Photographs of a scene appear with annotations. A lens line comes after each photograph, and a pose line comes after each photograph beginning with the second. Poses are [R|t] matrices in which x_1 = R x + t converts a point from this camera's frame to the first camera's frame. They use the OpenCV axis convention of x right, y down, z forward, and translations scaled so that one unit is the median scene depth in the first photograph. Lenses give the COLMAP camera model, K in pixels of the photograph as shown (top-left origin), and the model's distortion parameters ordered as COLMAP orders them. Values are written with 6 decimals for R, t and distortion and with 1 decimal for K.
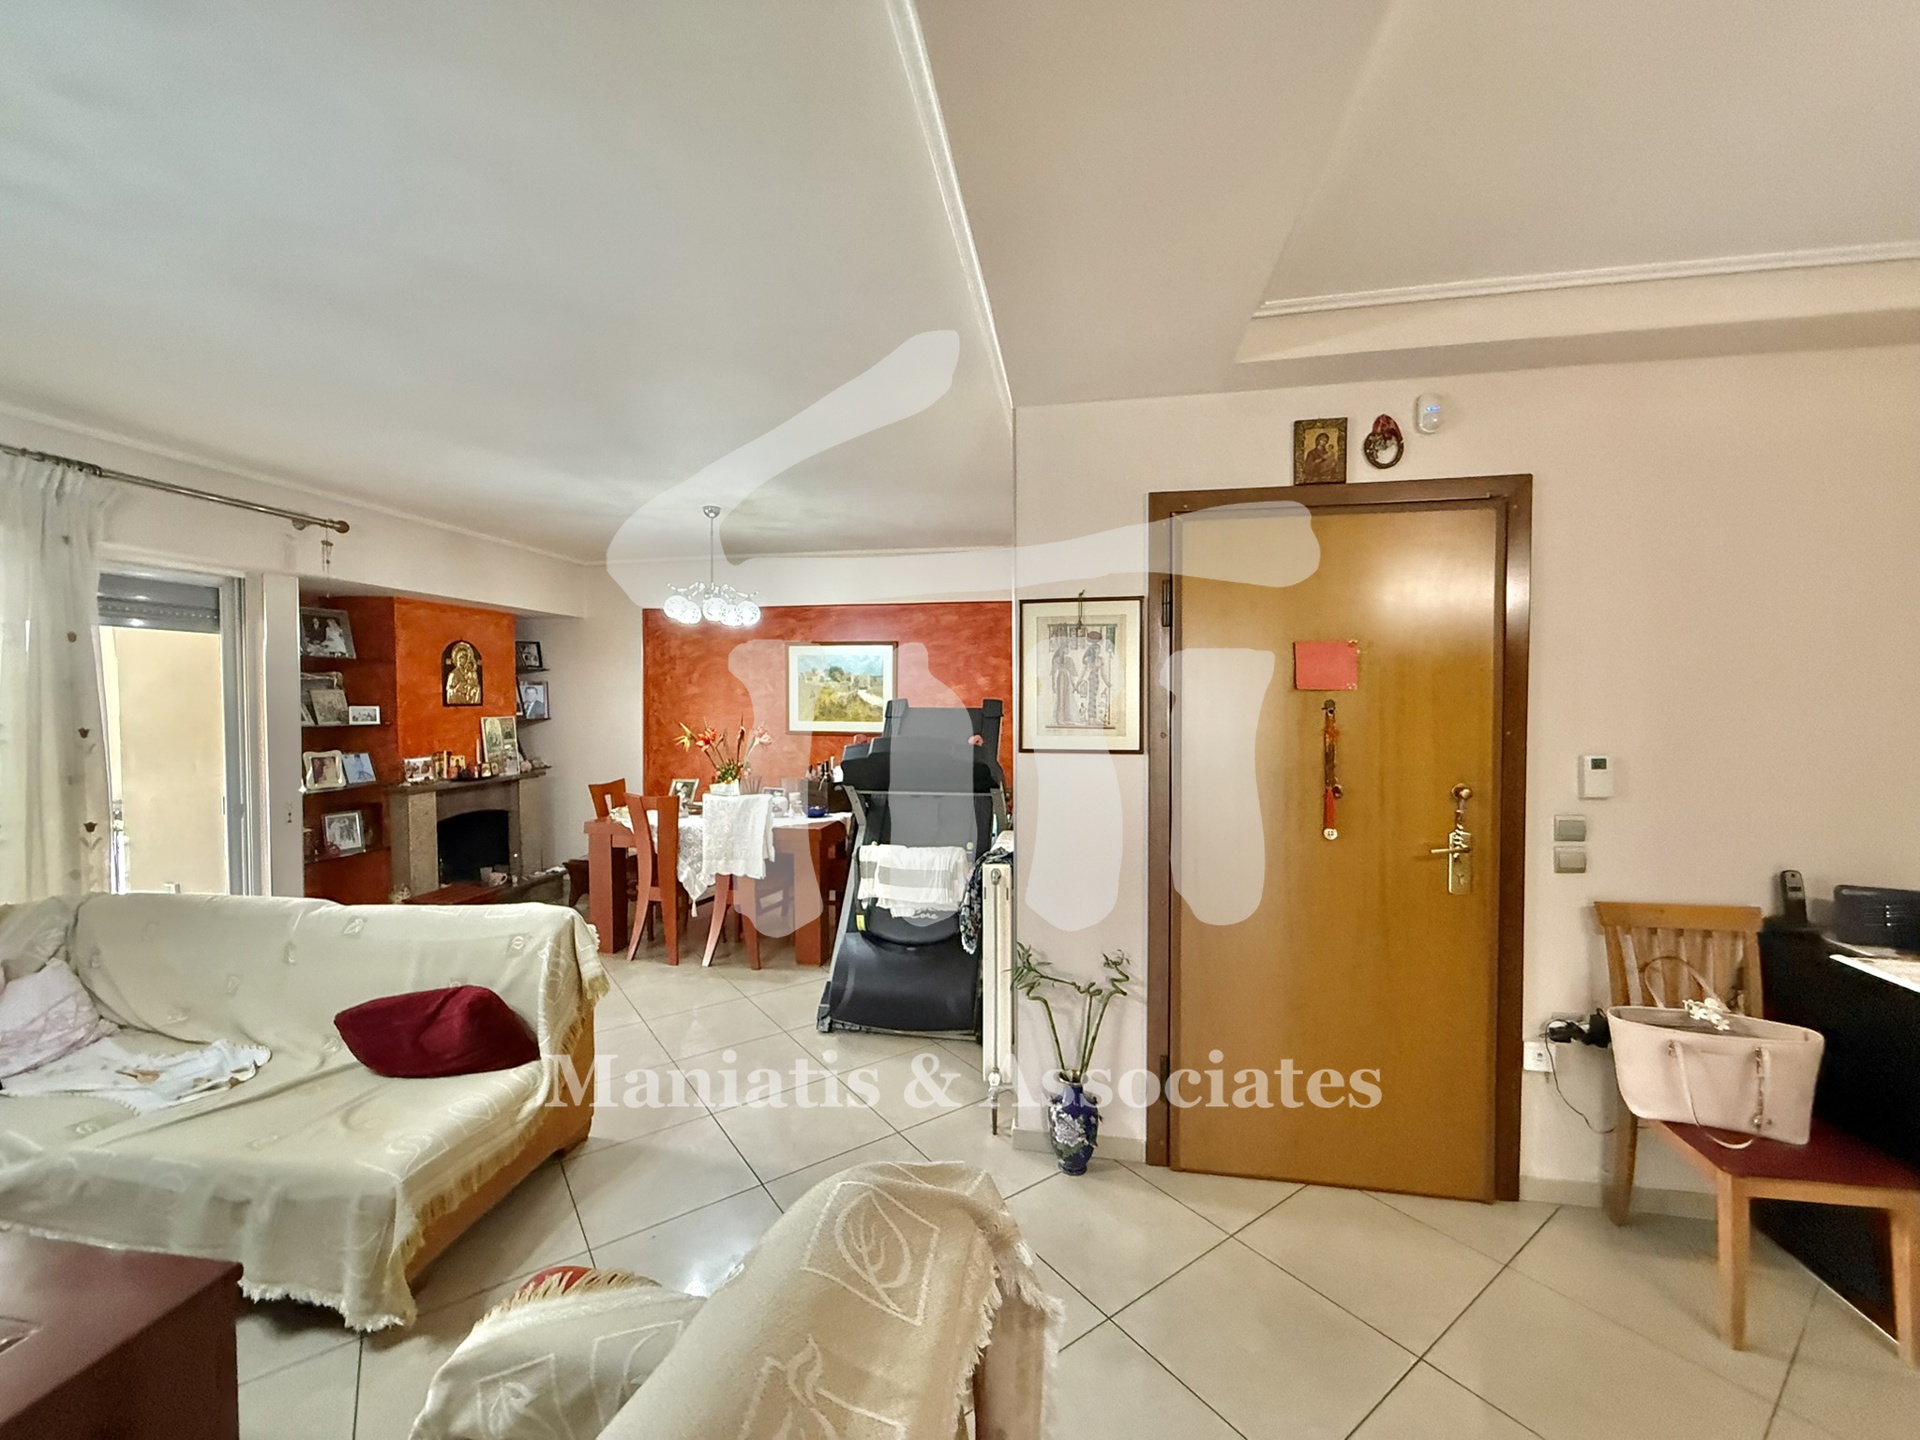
lens RADIAL K [[763.9, 0, 952.8], [0, 763.9, 718.1], [0, 0, 1]] dist [-0.000570, 0.000118]
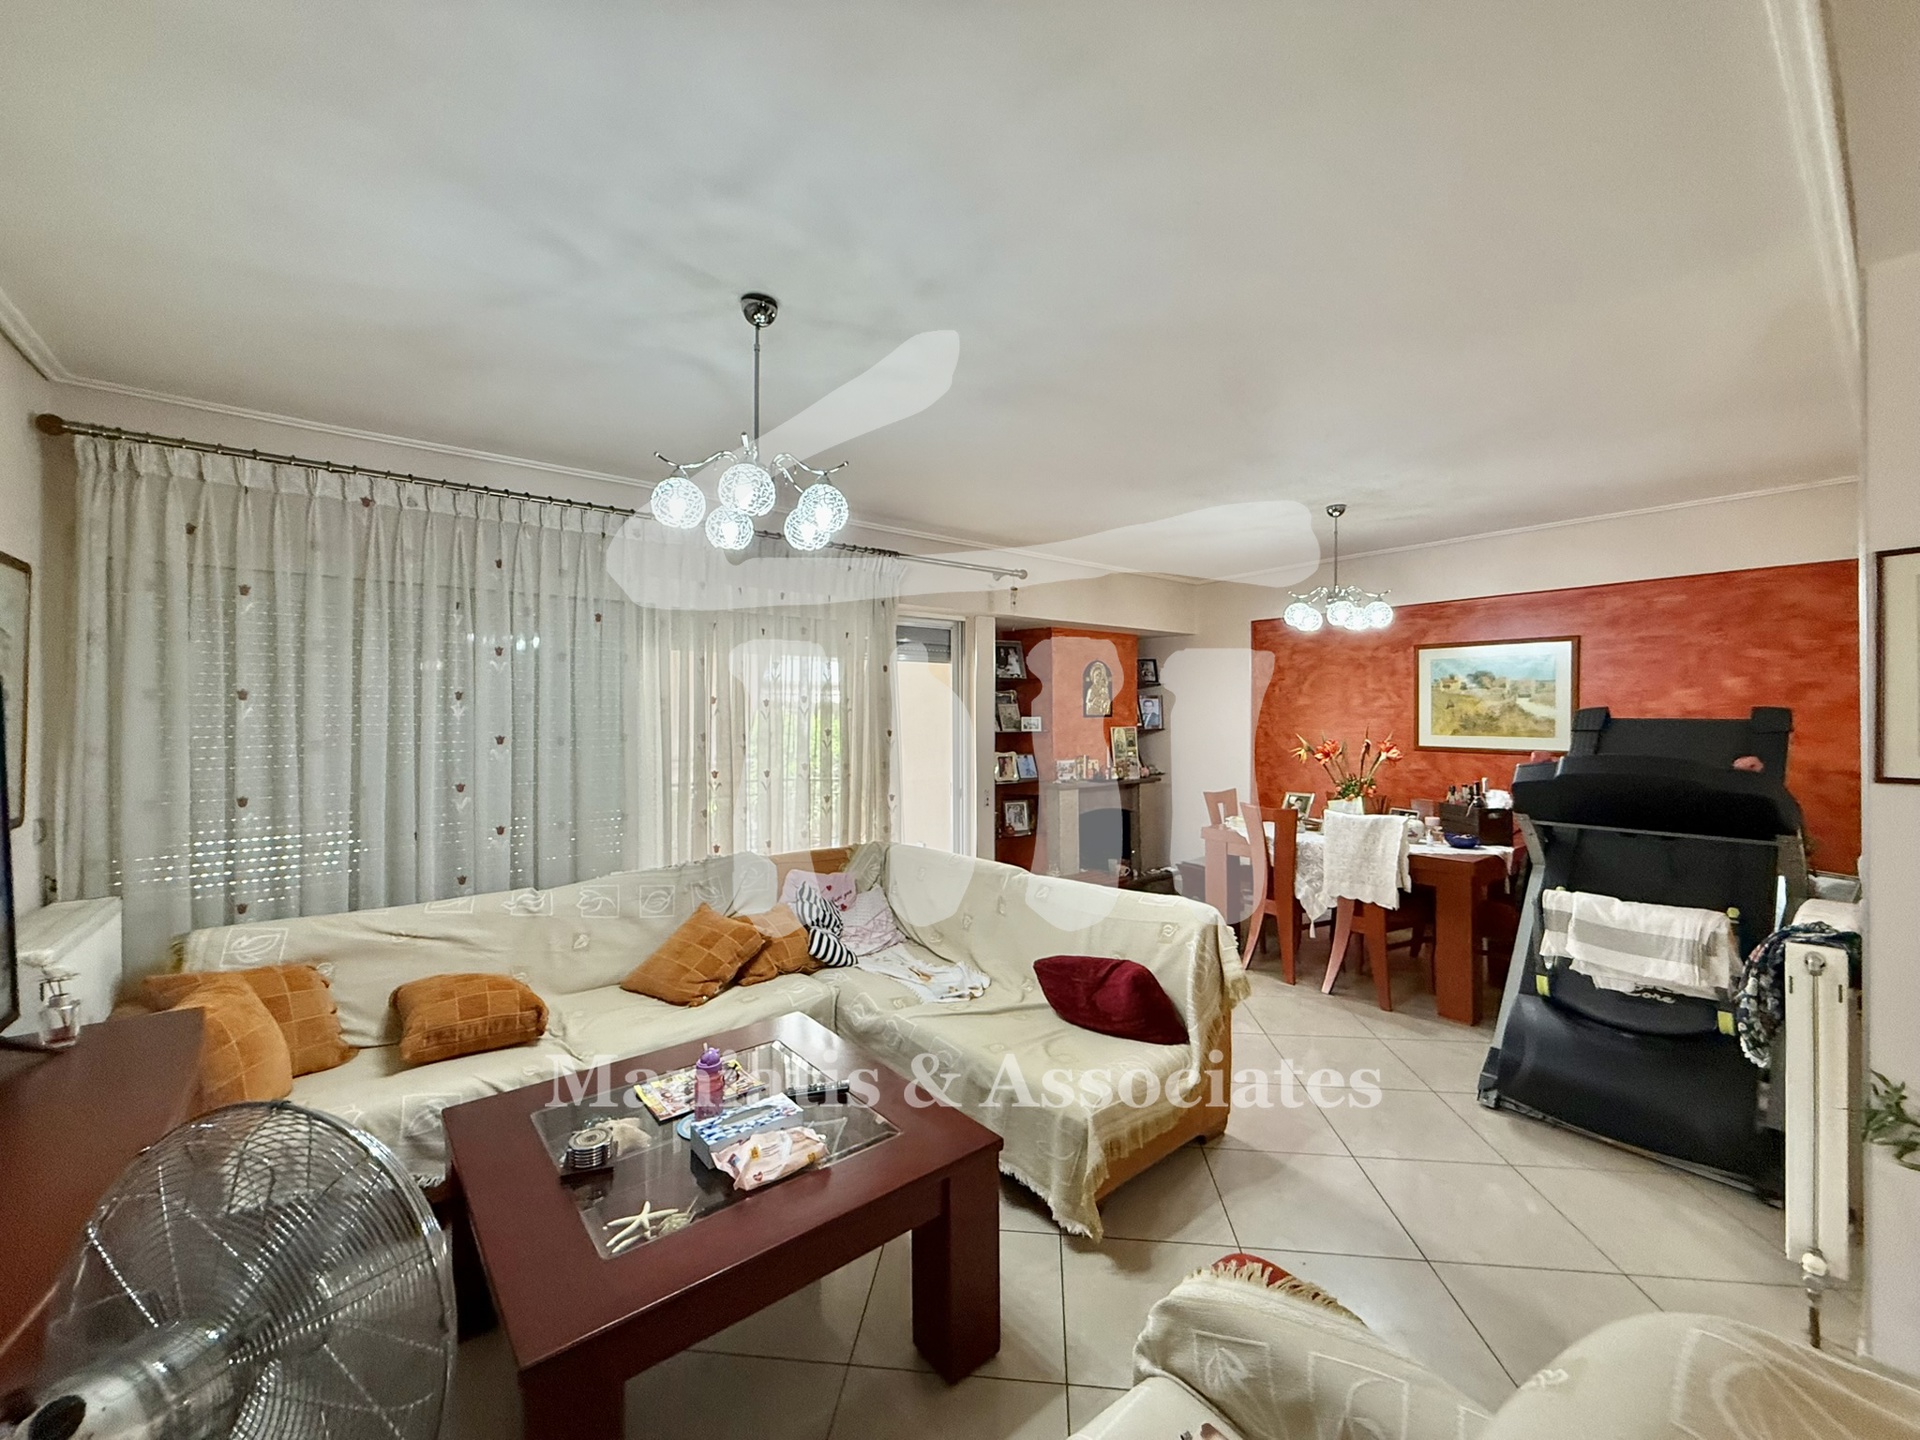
lens RADIAL K [[762.6, 0, 952.5], [0, 762.6, 718.7], [0, 0, 1]] dist [-0.002863, -0.000162]
pose [[0.745542, 0.002171, -0.666455, -0.042187], [-0.014154, 0.999821, -0.012576, 0.005334], [0.666308, 0.018809, 0.745439, -0.012482]]
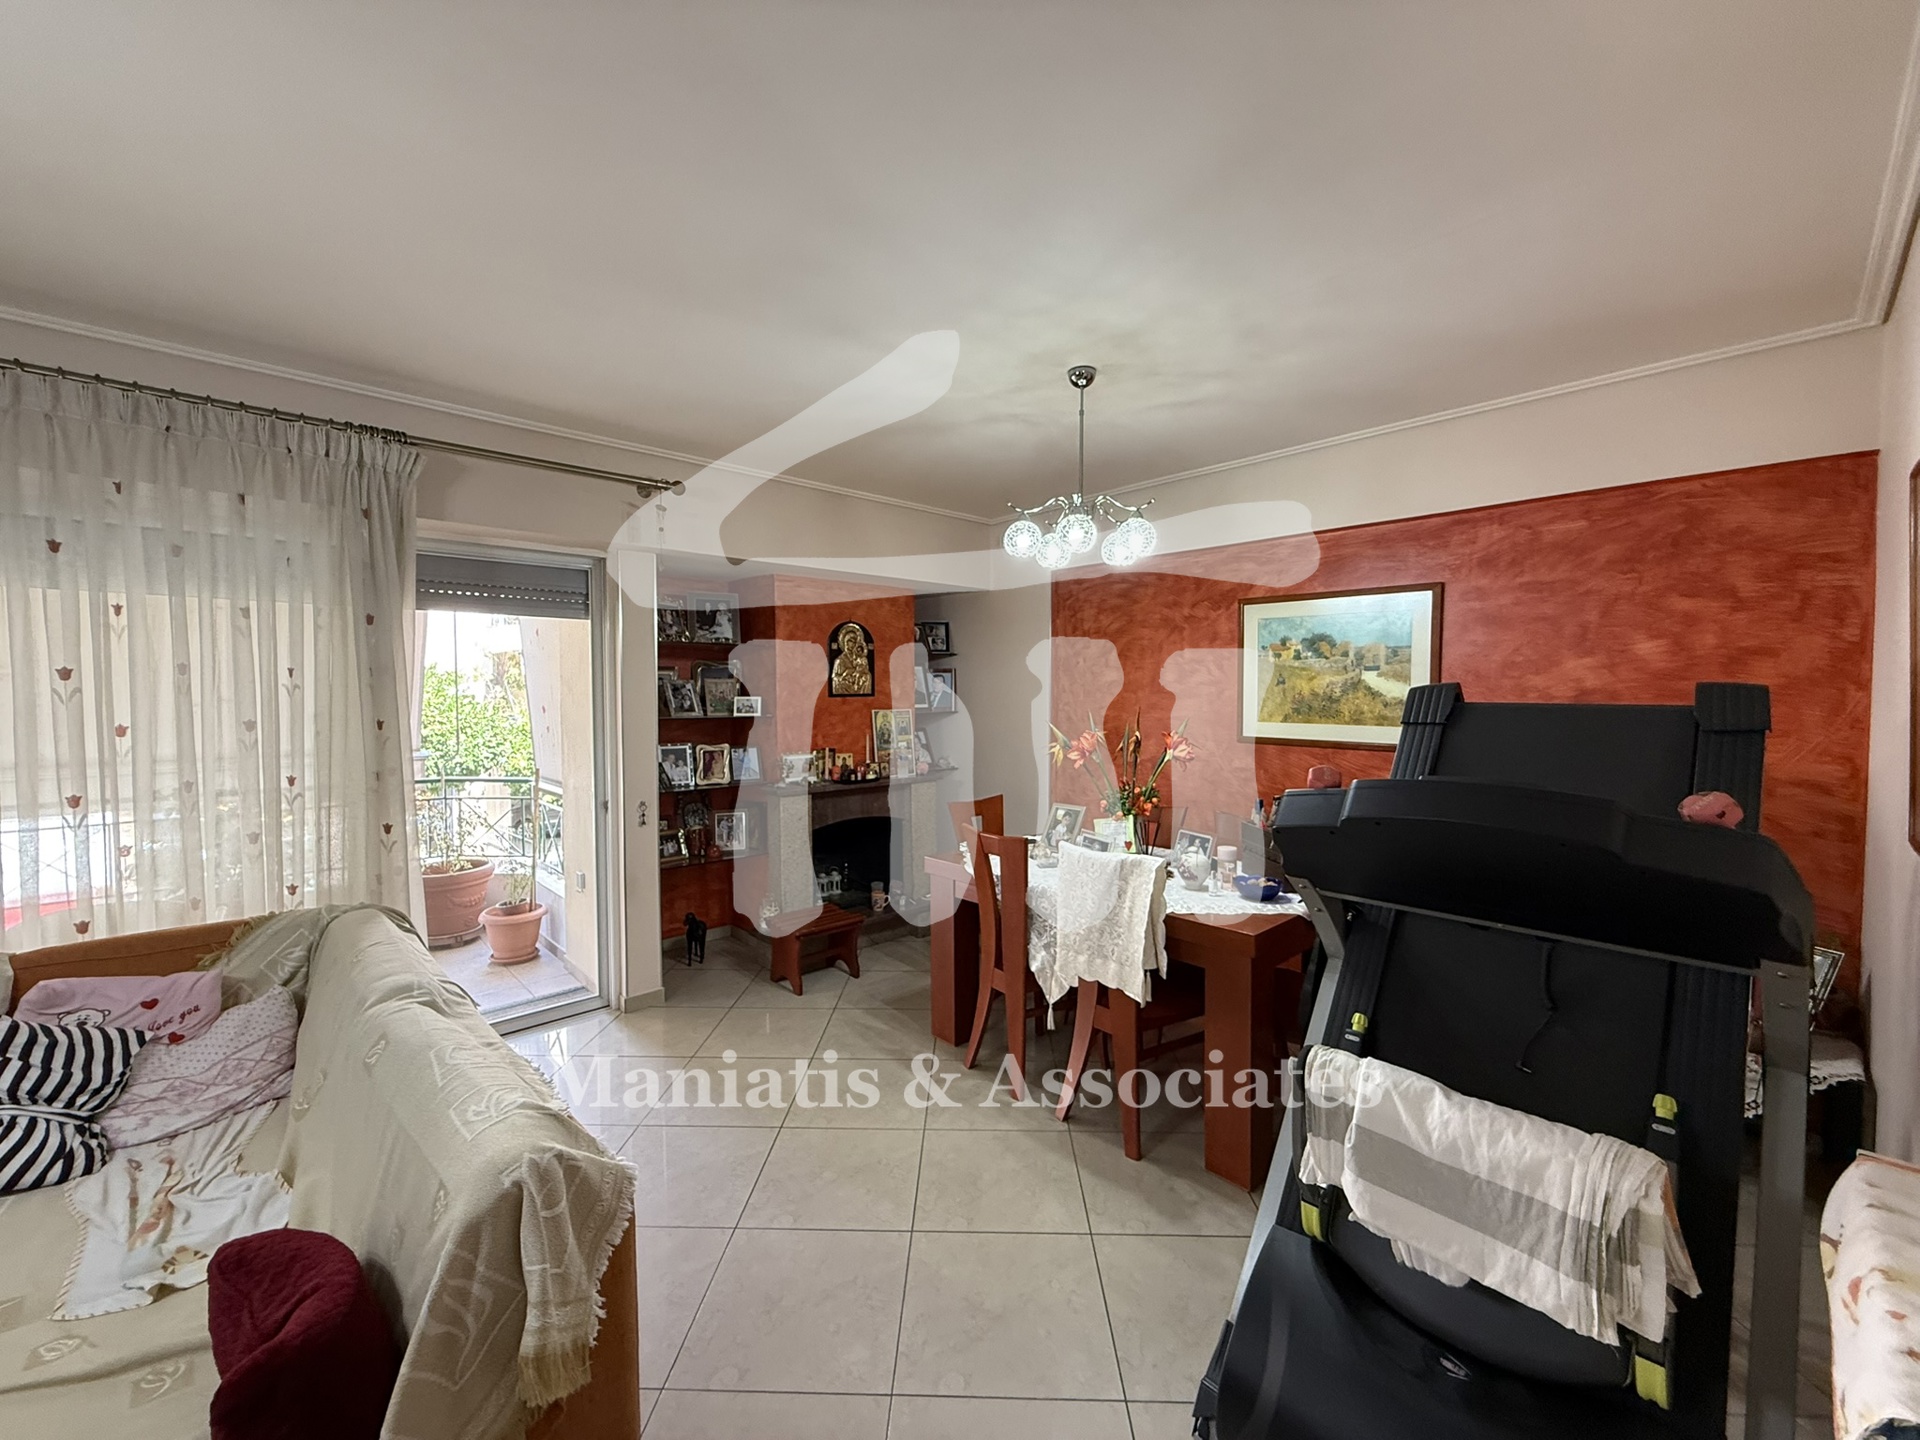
lens RADIAL K [[763.9, 0, 952.8], [0, 763.9, 718.1], [0, 0, 1]] dist [-0.000570, 0.000118]
pose [[0.796474, 0.020262, -0.604334, -0.025486], [-0.013250, 0.999783, 0.016058, -0.008360], [0.604528, -0.004782, 0.796569, 0.463526]]
